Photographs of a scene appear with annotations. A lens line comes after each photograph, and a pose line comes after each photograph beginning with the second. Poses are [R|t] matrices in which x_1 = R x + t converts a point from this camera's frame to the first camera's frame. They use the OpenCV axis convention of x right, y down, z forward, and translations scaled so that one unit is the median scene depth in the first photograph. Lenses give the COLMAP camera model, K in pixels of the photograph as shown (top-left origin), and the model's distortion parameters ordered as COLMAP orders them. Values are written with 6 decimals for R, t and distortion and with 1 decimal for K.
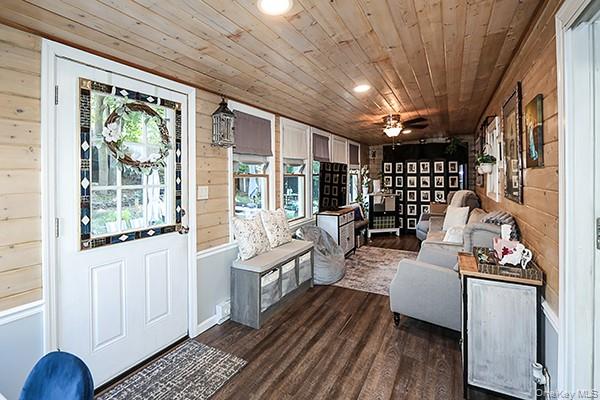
lens RADIAL K [[285.1, 0, 281.6], [0, 285.1, 174.8], [0, 0, 1]] dist [-0.023150, -0.000871]
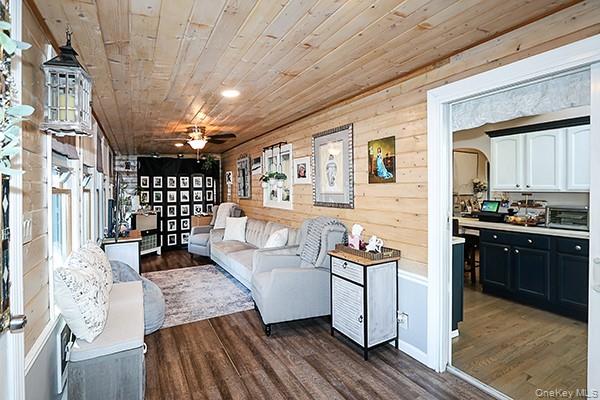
lens RADIAL K [[285.1, 0, 282.5], [0, 285.1, 190.7], [0, 0, 1]] dist [-0.023150, -0.000871]
pose [[0.523495, -0.006877, 0.852001, -0.198871], [0.004192, 0.999976, 0.005496, 0.000605], [-0.852019, 0.000694, 0.523511, 0.191751]]
